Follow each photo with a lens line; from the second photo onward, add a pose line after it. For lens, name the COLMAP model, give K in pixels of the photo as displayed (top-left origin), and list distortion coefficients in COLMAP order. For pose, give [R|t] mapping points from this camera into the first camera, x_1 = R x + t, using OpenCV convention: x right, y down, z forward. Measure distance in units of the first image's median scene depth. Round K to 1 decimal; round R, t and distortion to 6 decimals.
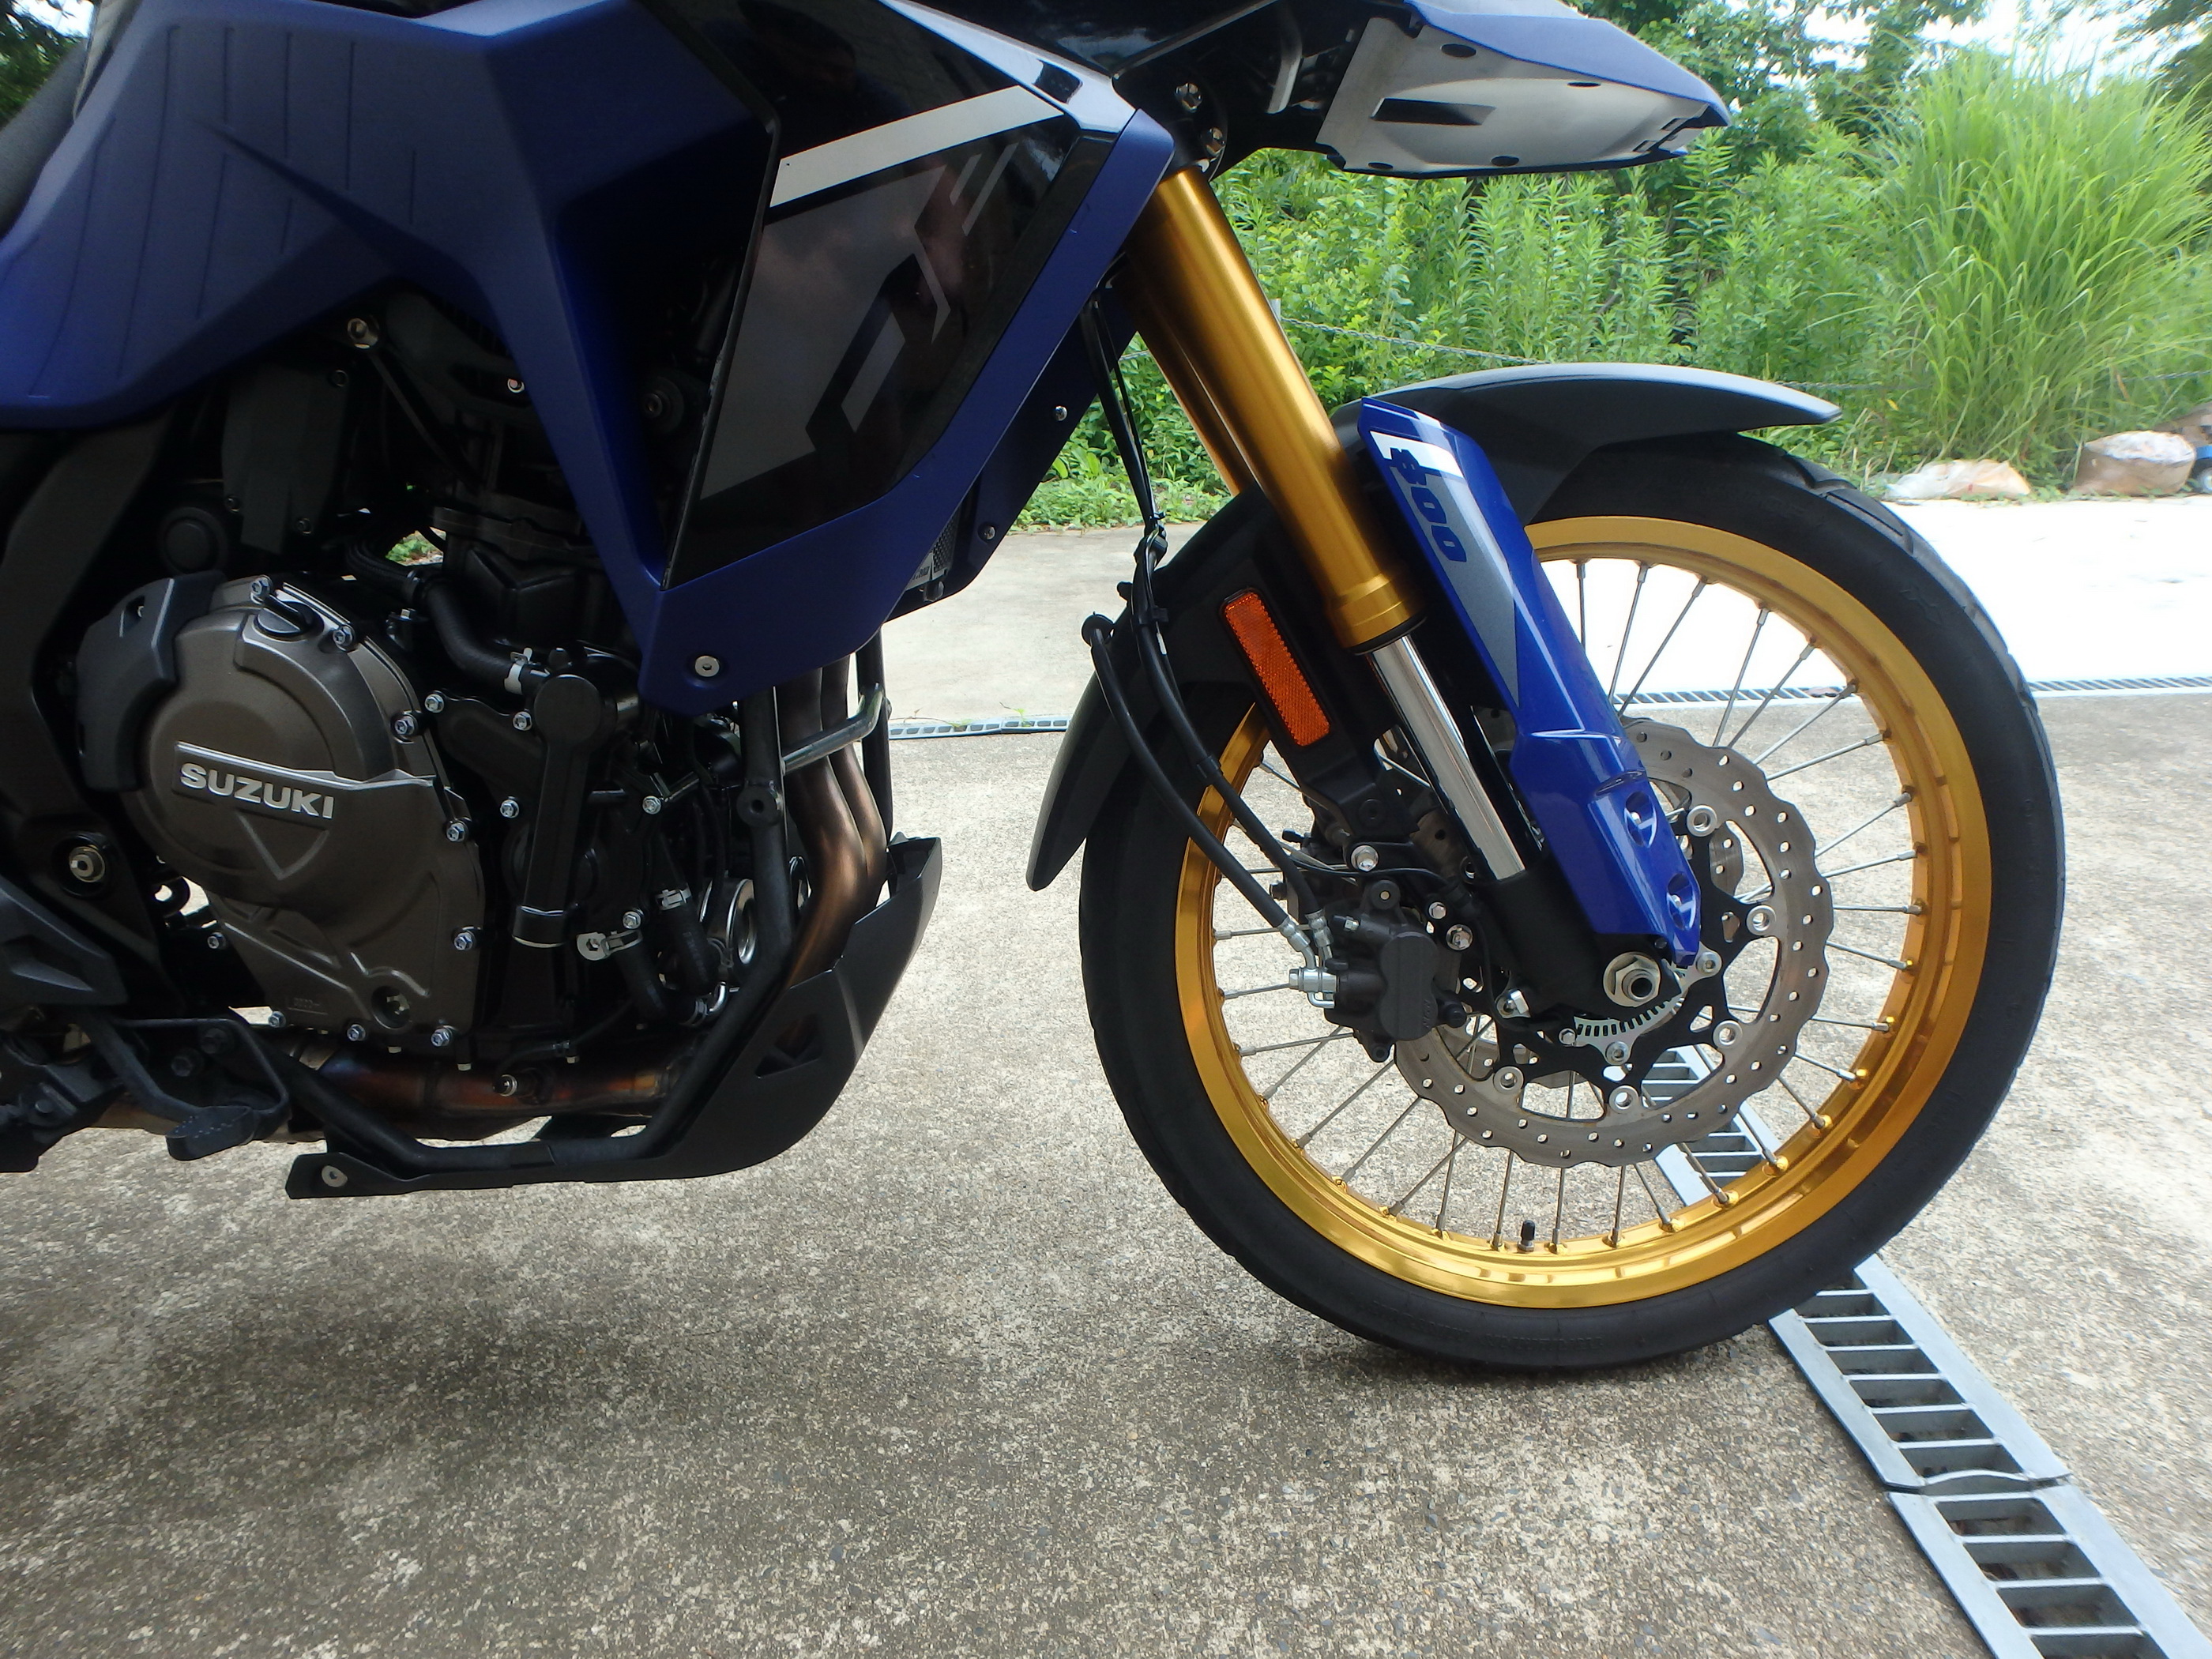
lens RADIAL K [[1376.6, 0, 1065.5], [0, 1376.6, 823.1], [0, 0, 1]] dist [-0.040747, 0.026806]
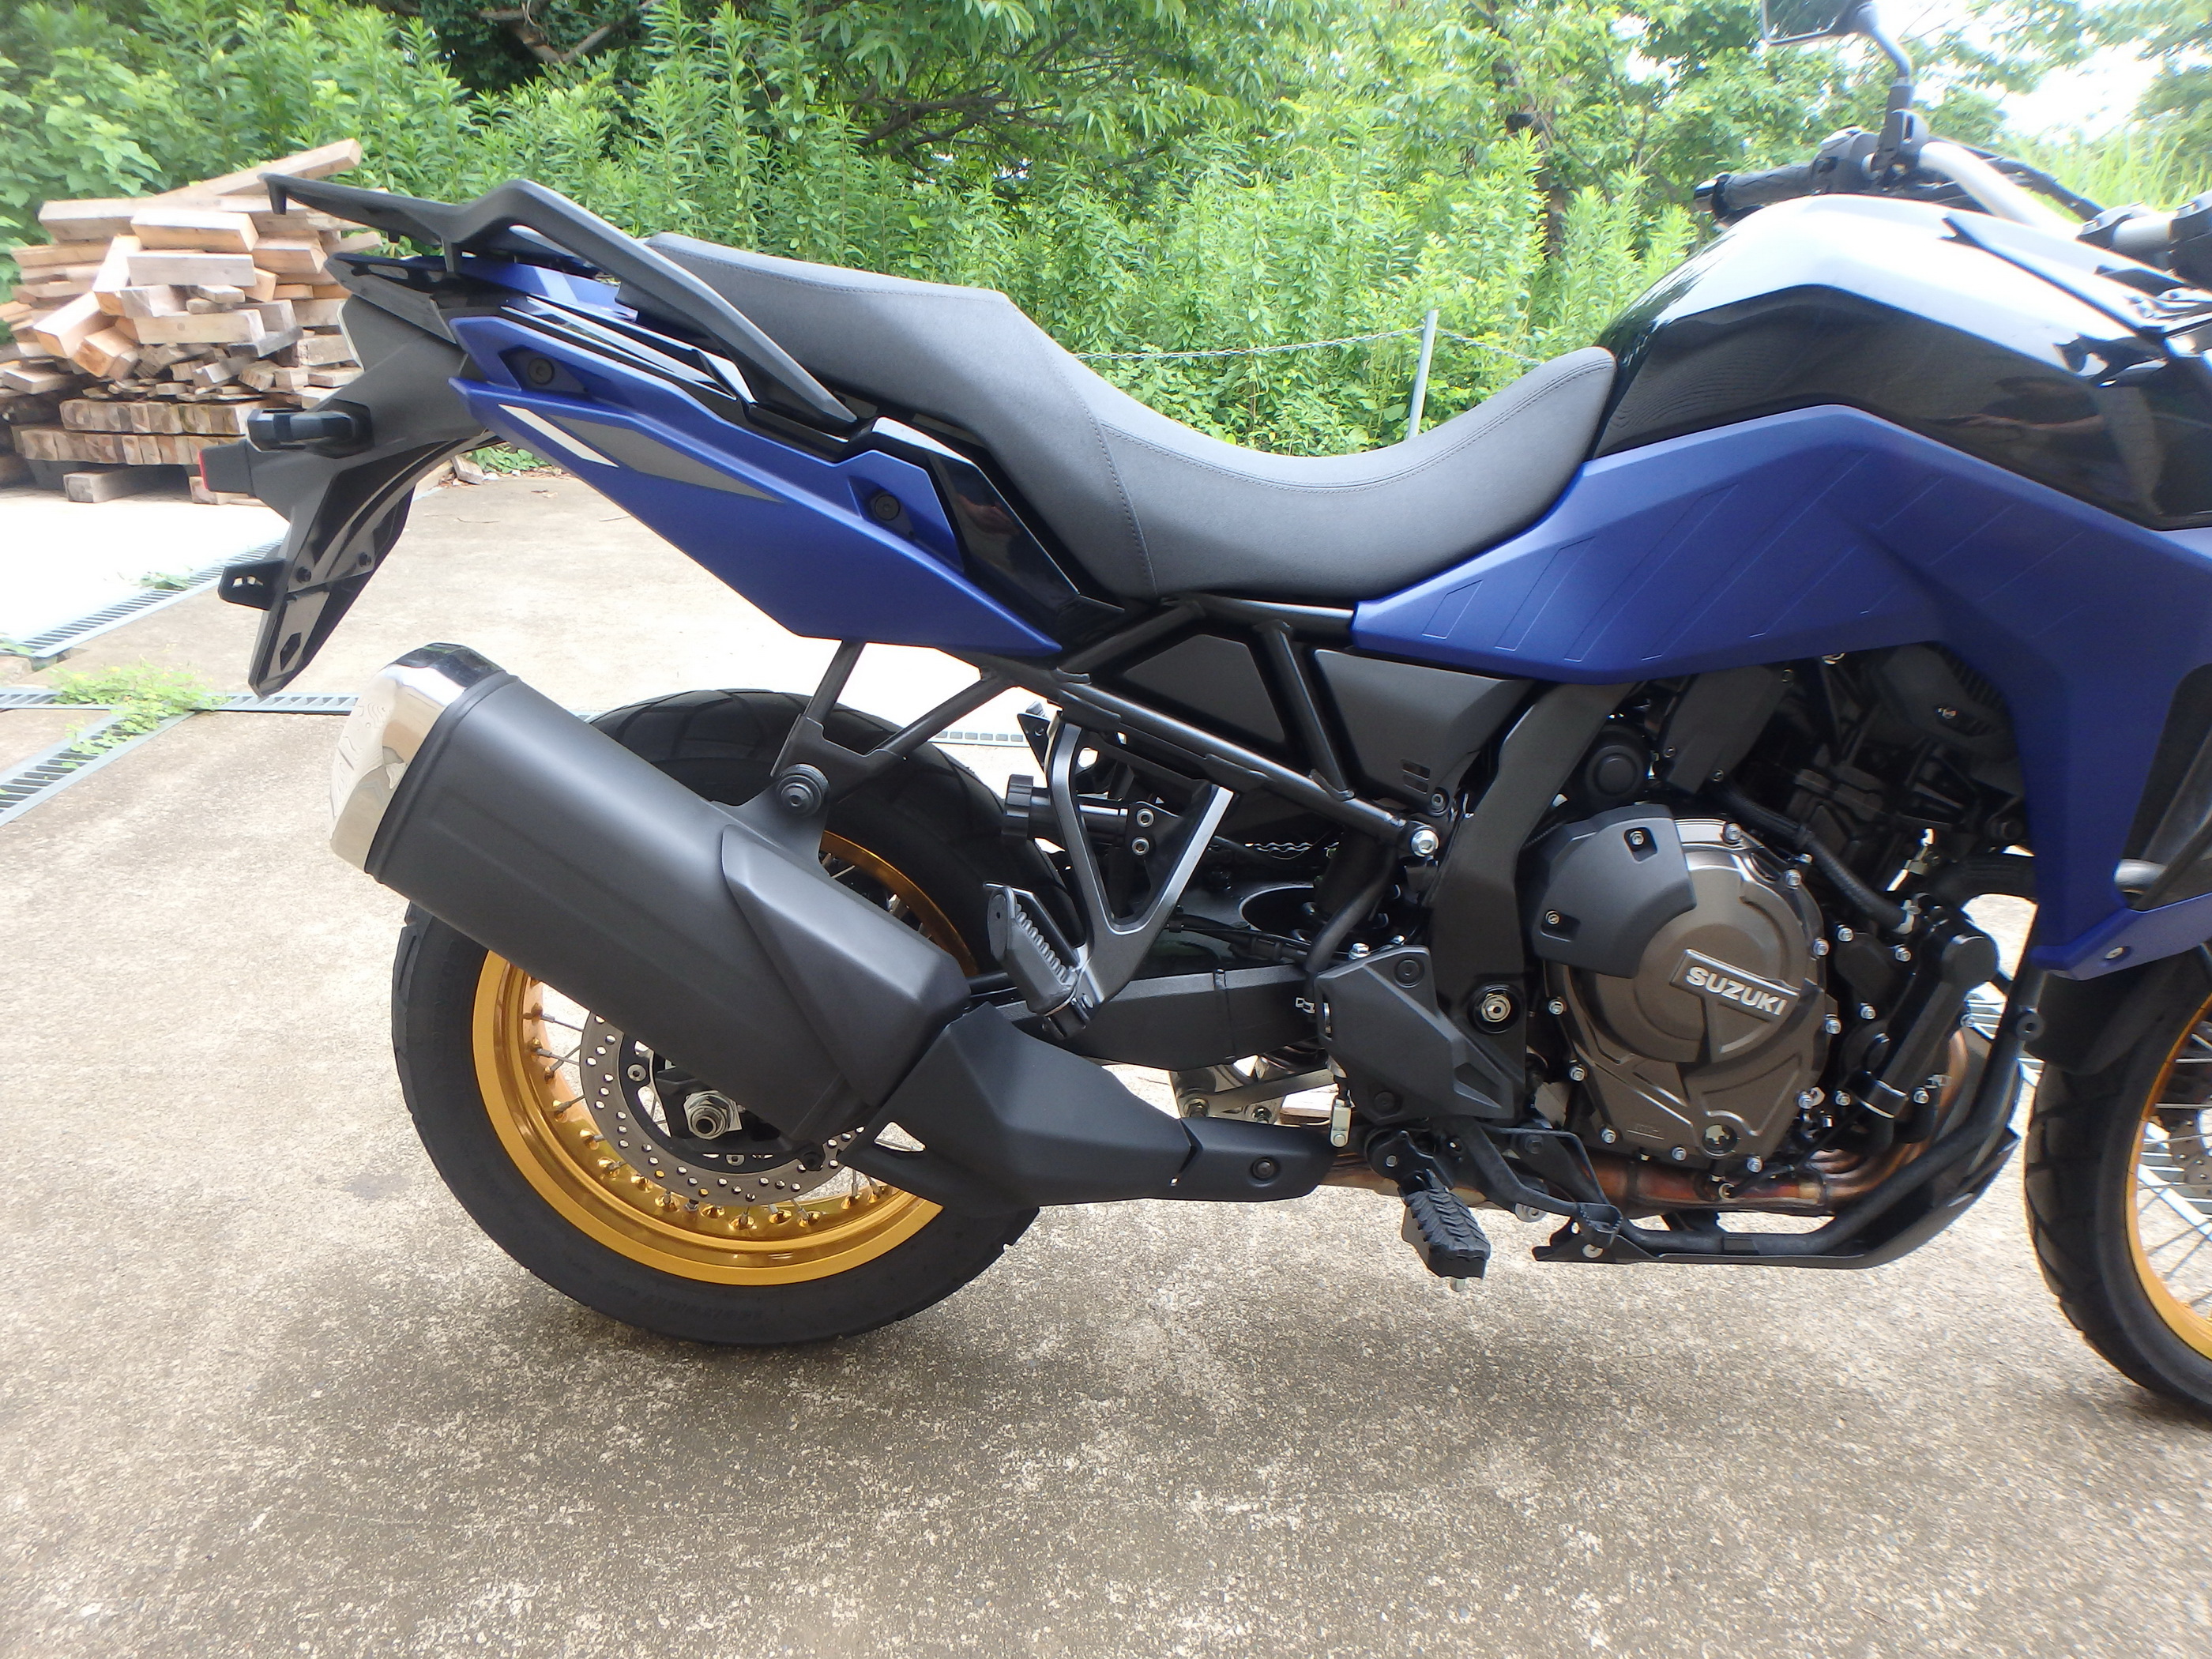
lens RADIAL K [[1370.8, 0, 1097.1], [0, 1370.8, 824.4], [0, 0, 1]] dist [-0.014972, -0.005122]
pose [[0.987196, 0.111839, 0.113740, -1.240551], [-0.118661, 0.991406, 0.055079, -0.166077], [-0.106603, -0.067871, 0.991983, -0.229647]]
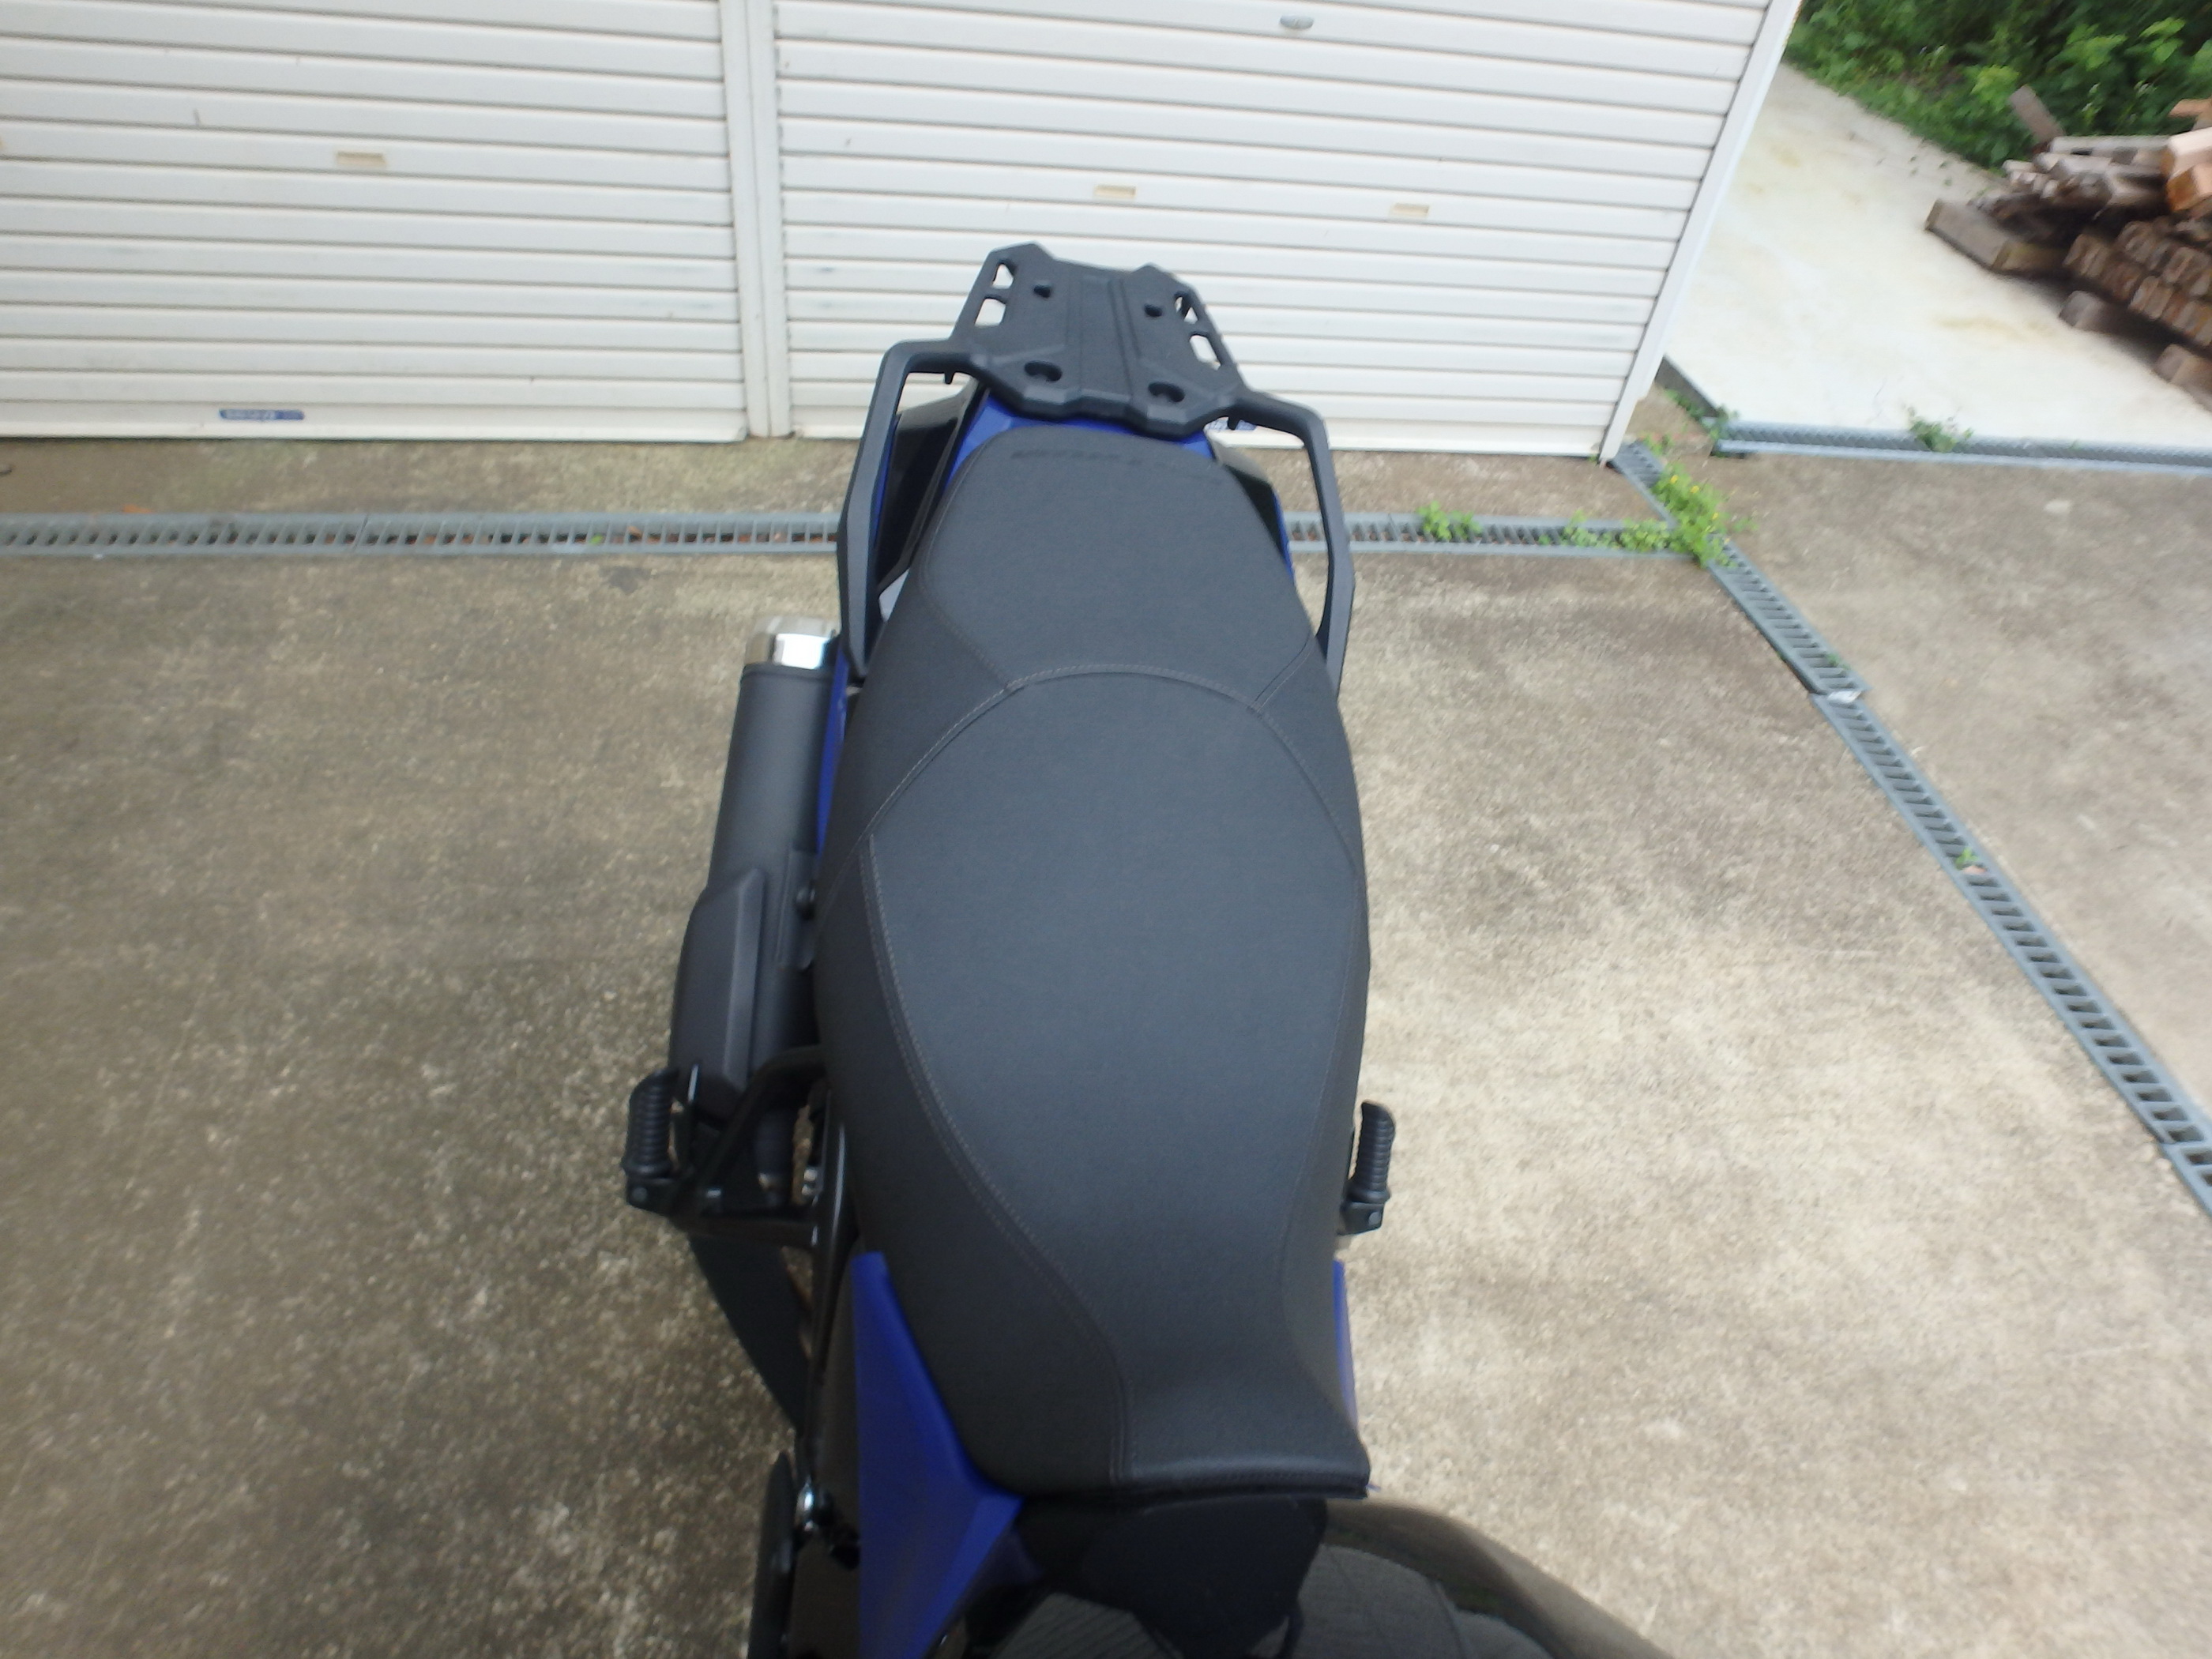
lens RADIAL K [[1364.0, 0, 1112.9], [0, 1364.0, 818.0], [0, 0, 1]] dist [-0.043364, 0.012580]
pose [[0.140137, 0.744612, -0.652622, -0.536310], [-0.438759, 0.637578, 0.633233, -1.083855], [0.887610, 0.197605, 0.416053, 0.658595]]
